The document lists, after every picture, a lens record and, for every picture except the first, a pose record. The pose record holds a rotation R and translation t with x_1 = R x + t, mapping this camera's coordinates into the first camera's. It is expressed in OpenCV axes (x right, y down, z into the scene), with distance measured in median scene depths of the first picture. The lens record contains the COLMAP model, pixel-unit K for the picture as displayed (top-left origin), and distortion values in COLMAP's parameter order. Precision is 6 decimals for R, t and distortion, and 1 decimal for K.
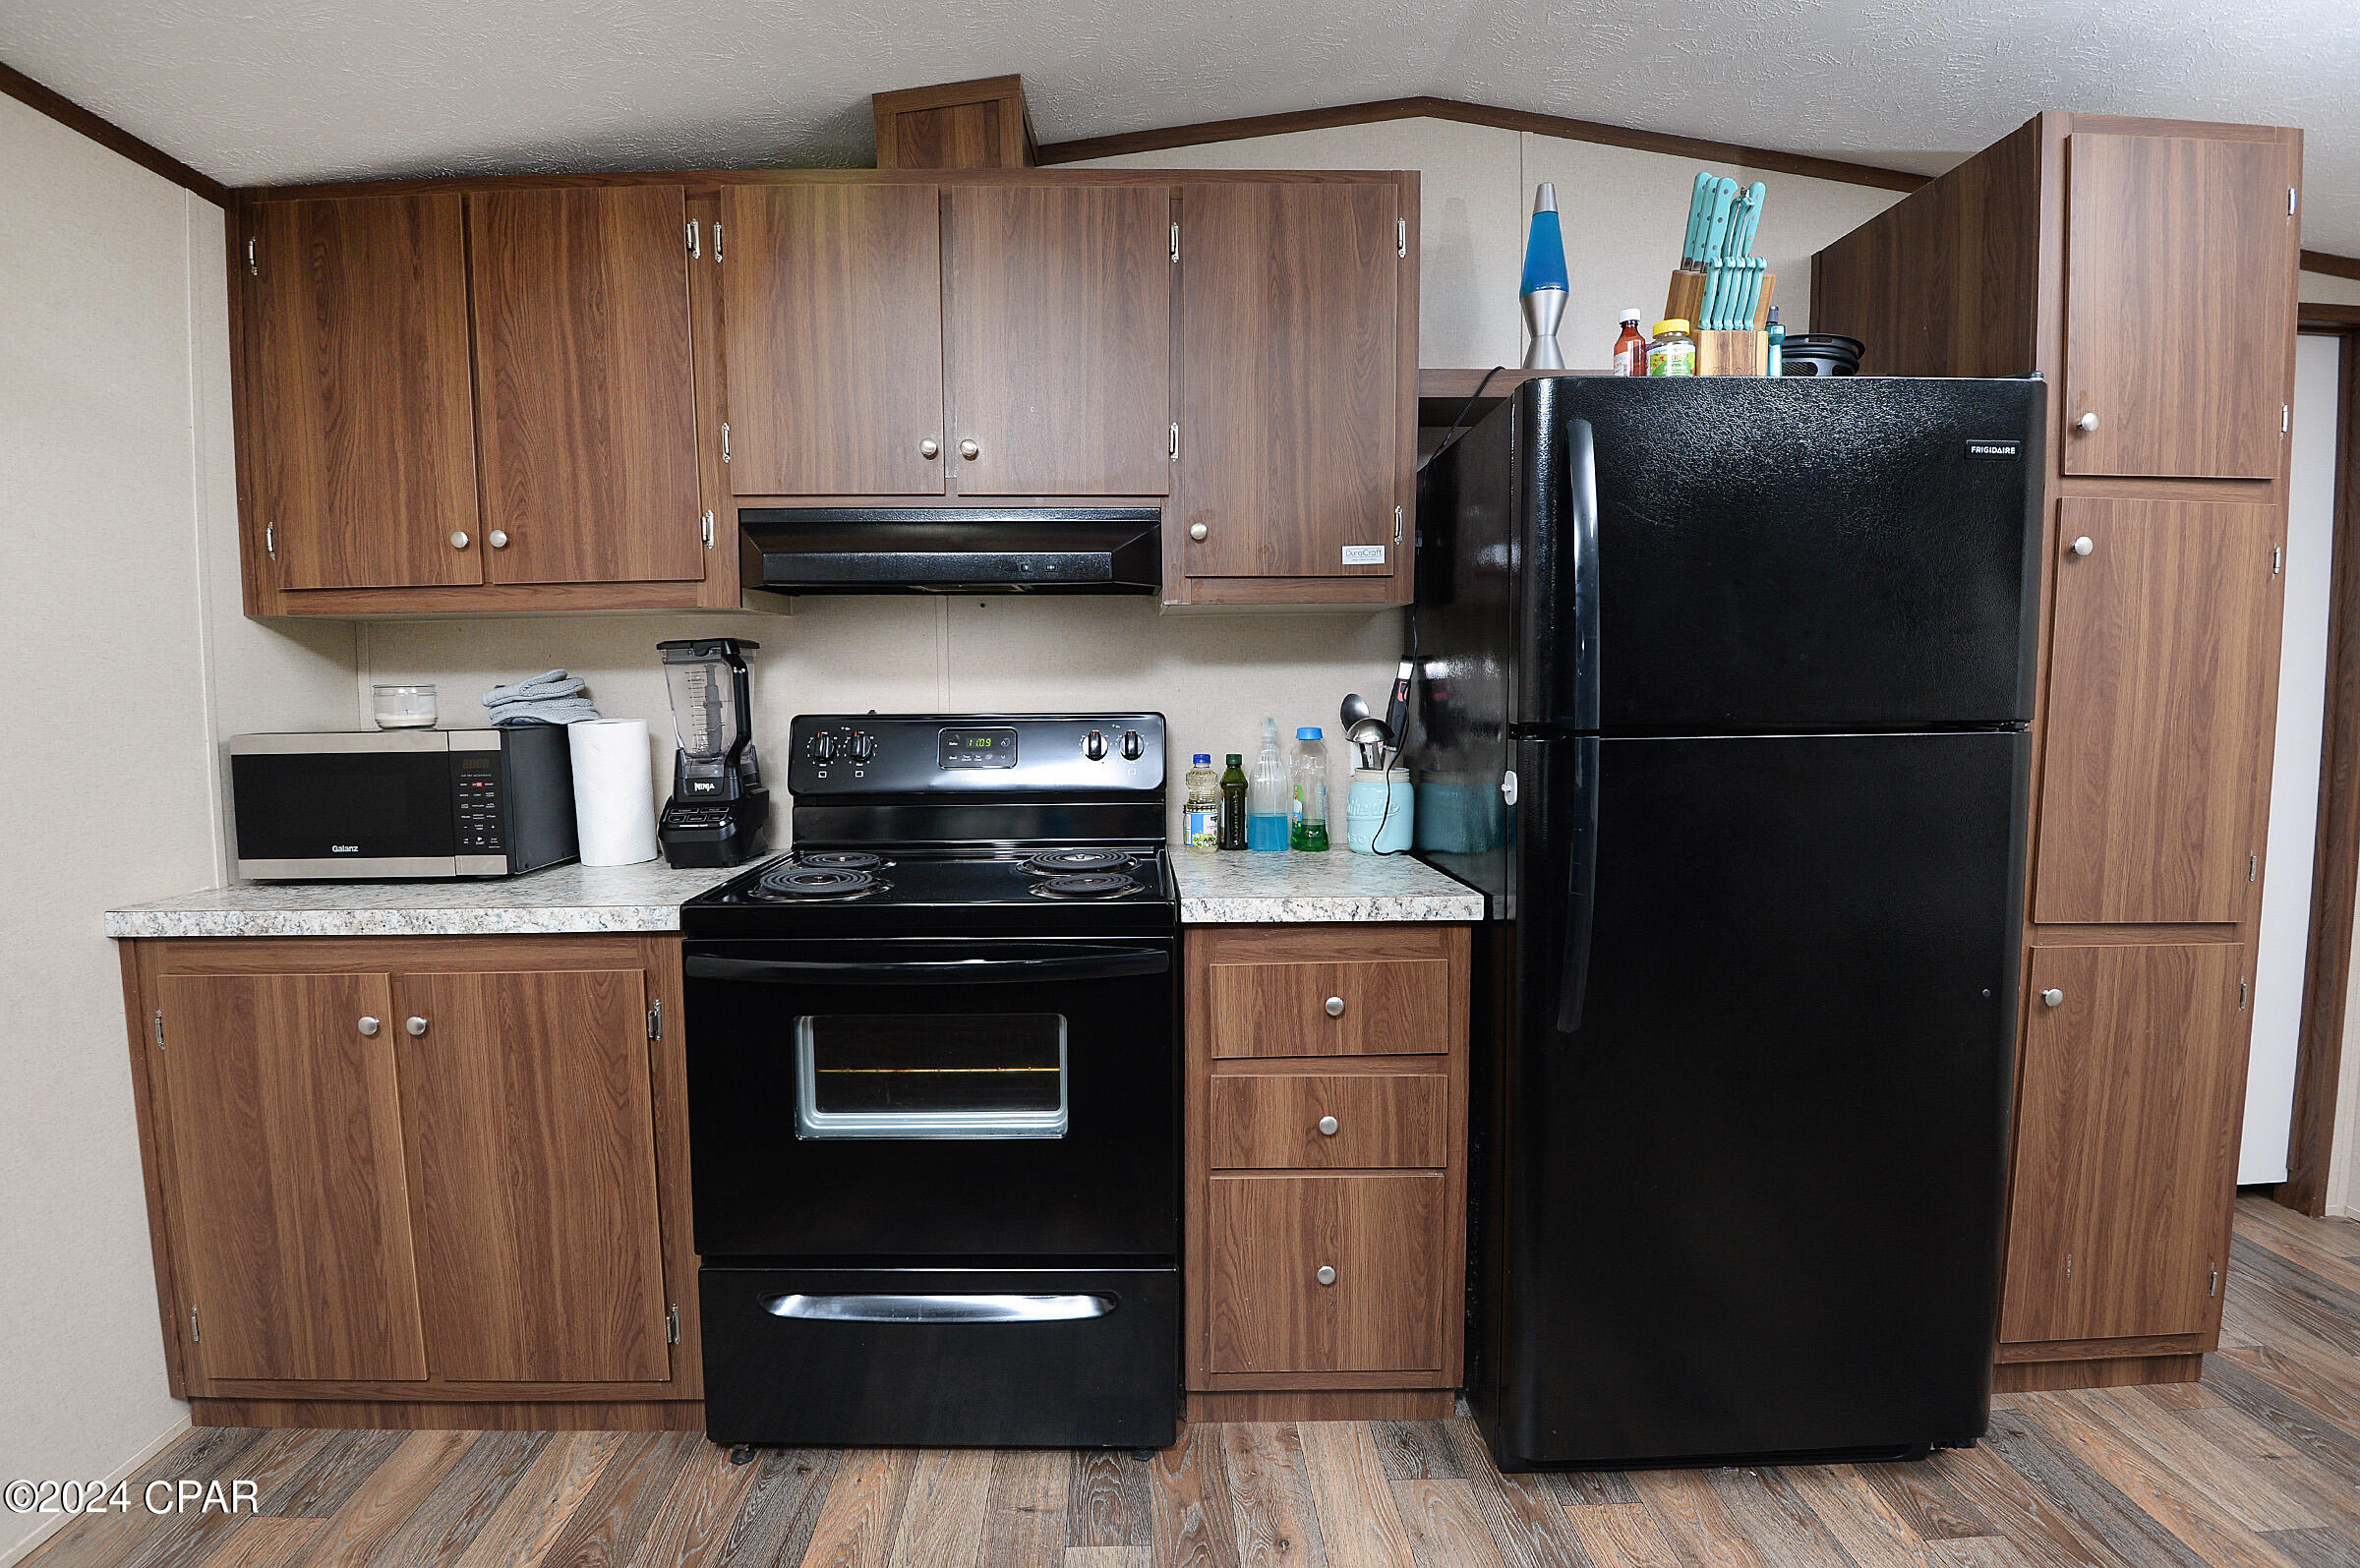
lens RADIAL K [[1088.8, 0, 1153.7], [0, 1088.8, 782.7], [0, 0, 1]] dist [-0.008531, -0.017909]
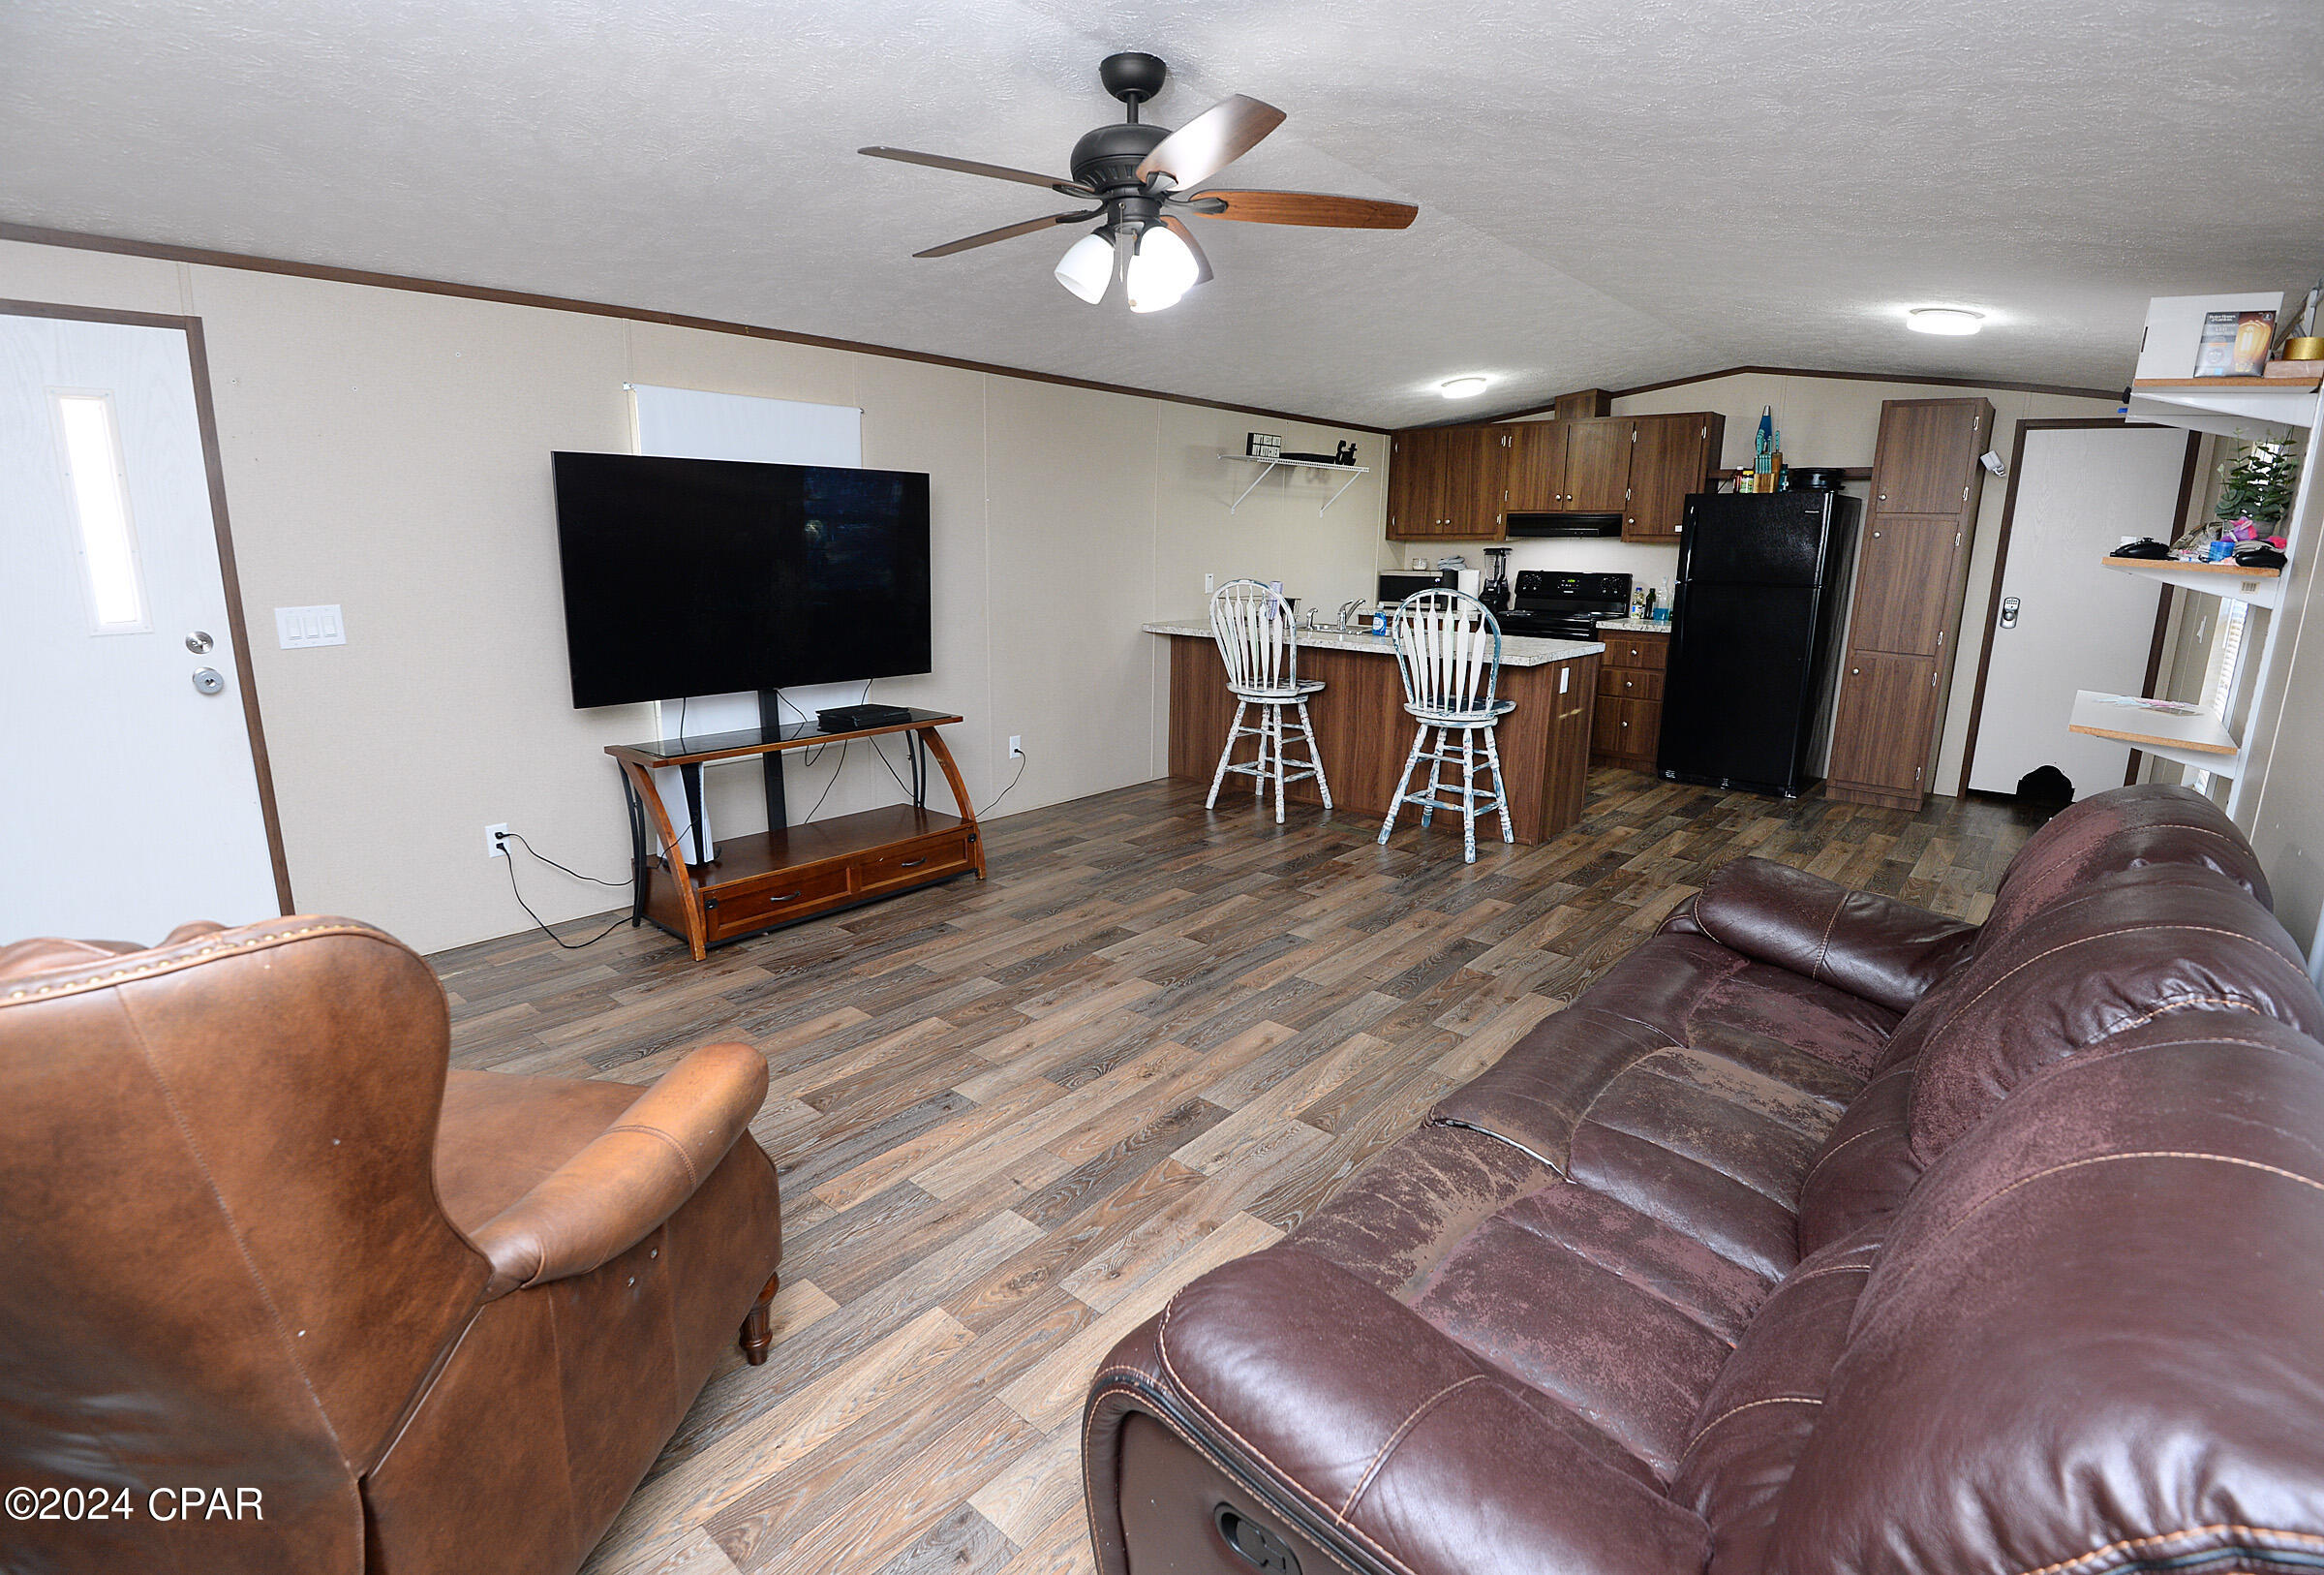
lens RADIAL K [[1095.9, 0, 1163.9], [0, 1095.9, 787.7], [0, 0, 1]] dist [-0.008365, -0.024250]
pose [[0.743953, 0.165123, -0.647509, 1.448666], [-0.069517, 0.982856, 0.170769, 0.123715], [0.664606, -0.082032, 0.742678, -2.891825]]
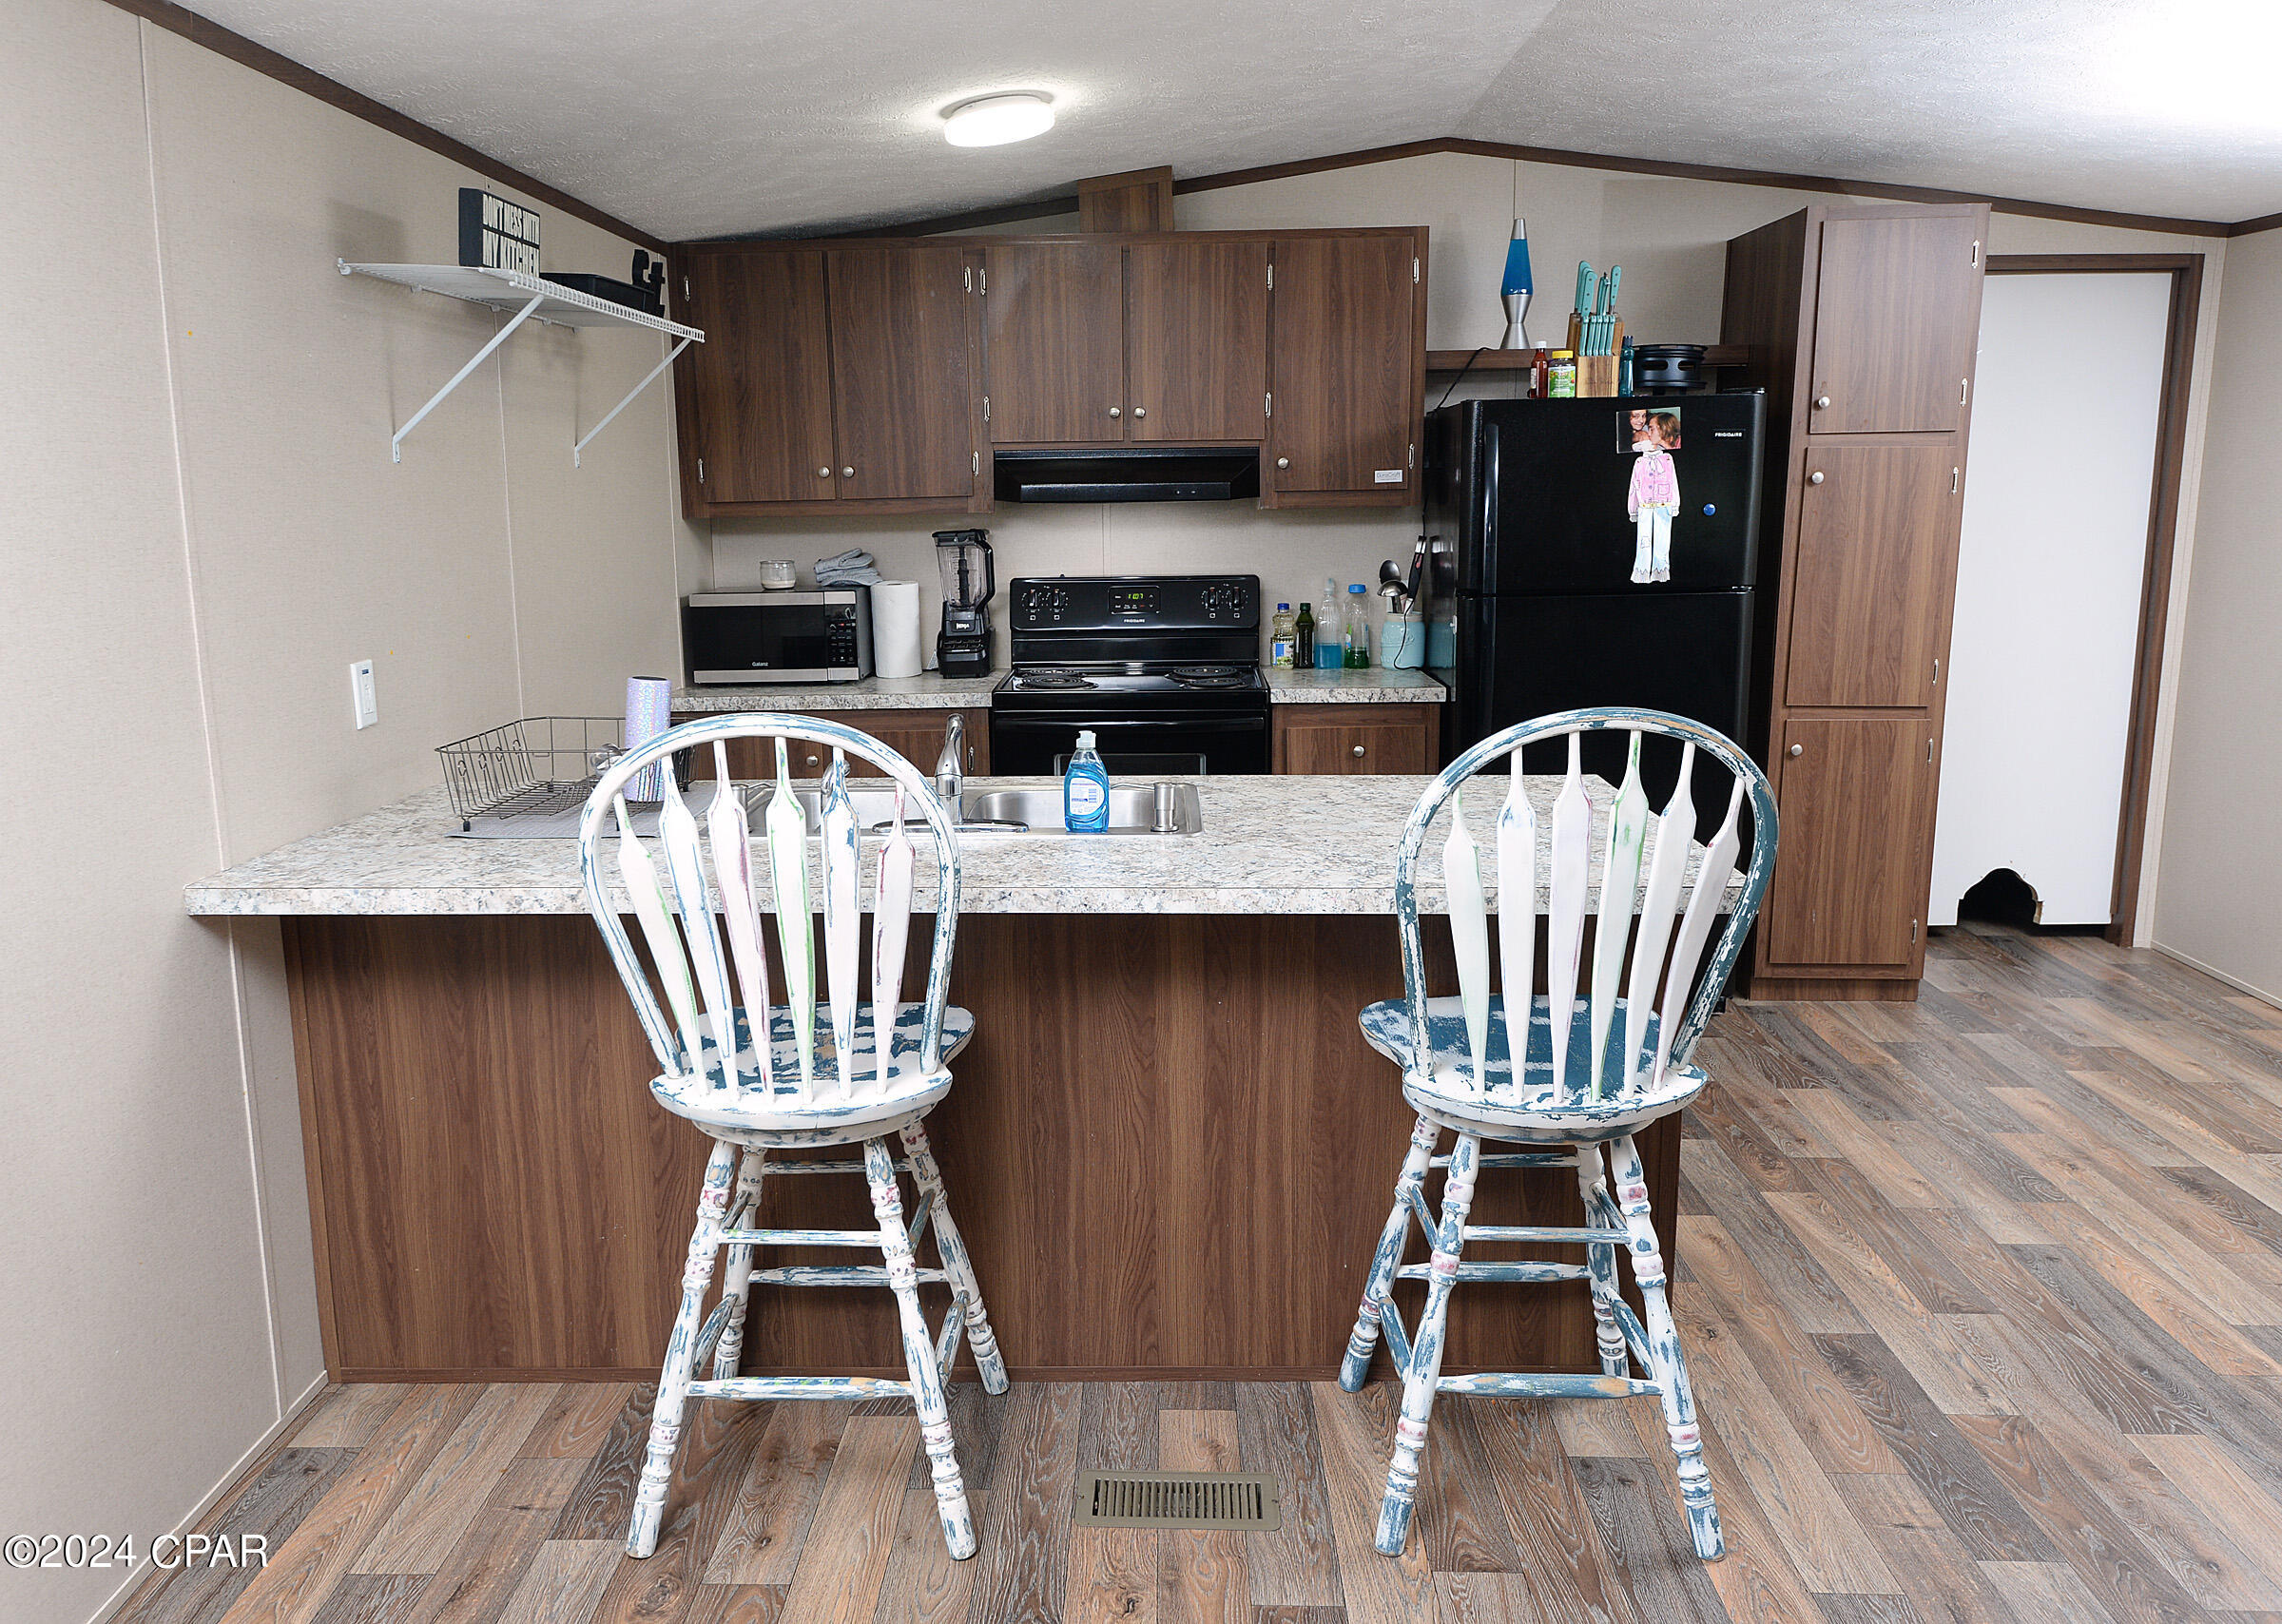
lens RADIAL K [[1698.3, 0, 1094.4], [0, 1698.3, 807.8], [0, 0, 1]] dist [0.028577, -0.008025]
pose [[0.998028, 0.004252, -0.062628, -0.082652], [0.002598, 0.994051, 0.108887, -0.002225], [0.062719, -0.108835, 0.992079, -1.668195]]
